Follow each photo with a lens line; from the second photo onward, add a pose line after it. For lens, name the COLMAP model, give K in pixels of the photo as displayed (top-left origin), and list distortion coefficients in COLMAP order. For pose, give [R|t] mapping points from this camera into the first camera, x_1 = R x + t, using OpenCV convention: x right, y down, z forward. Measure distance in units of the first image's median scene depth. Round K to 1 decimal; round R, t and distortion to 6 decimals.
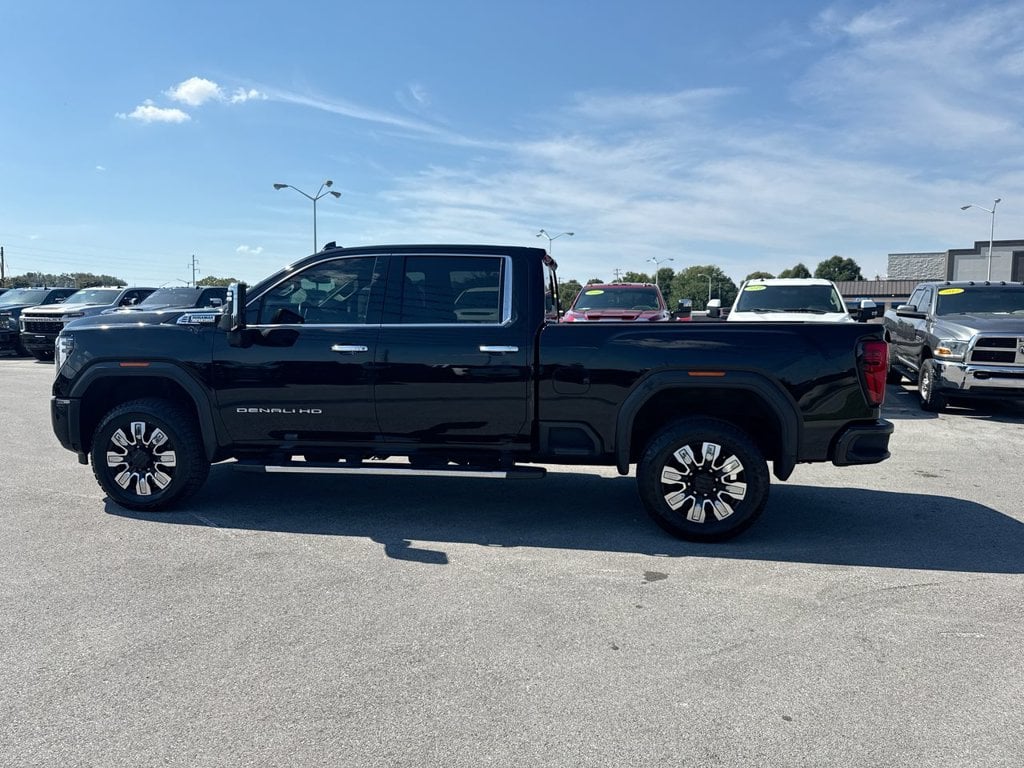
lens RADIAL K [[745.2, 0, 502.2], [0, 745.2, 385.5], [0, 0, 1]] dist [0.068439, -0.107587]
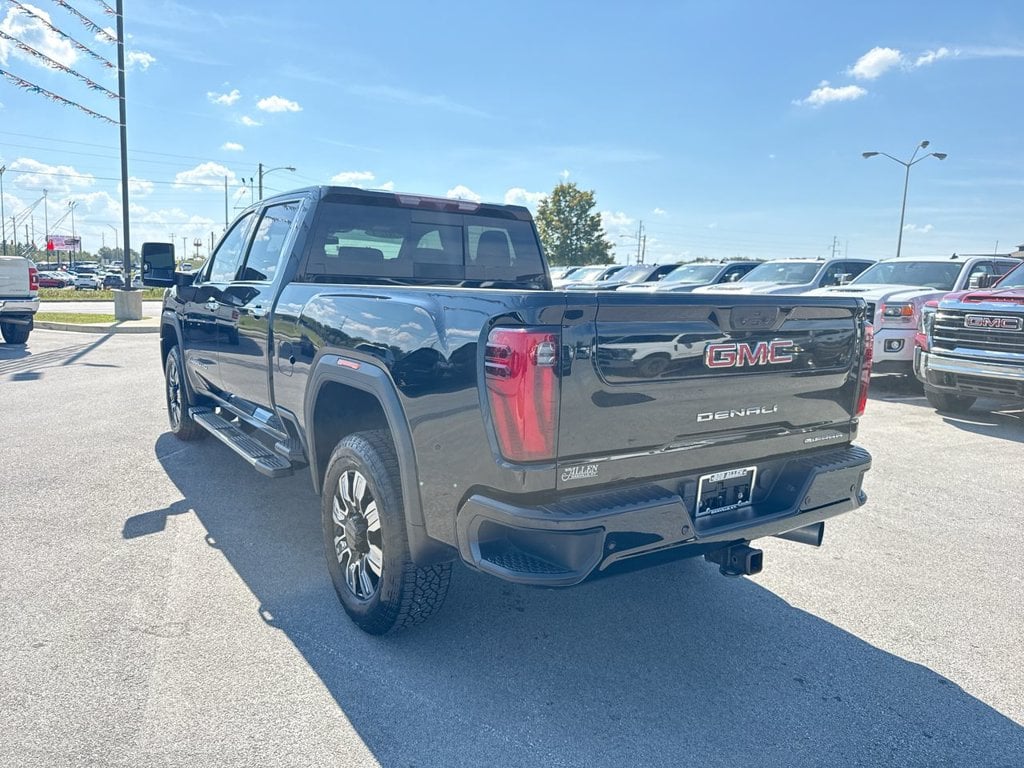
lens RADIAL K [[745.2, 0, 502.2], [0, 745.2, 385.5], [0, 0, 1]] dist [0.068439, -0.107587]
pose [[0.641252, 0.112547, -0.759032, 0.757288], [-0.098198, 0.993088, 0.064292, -0.043959], [0.761021, 0.033308, 0.647871, 0.628580]]
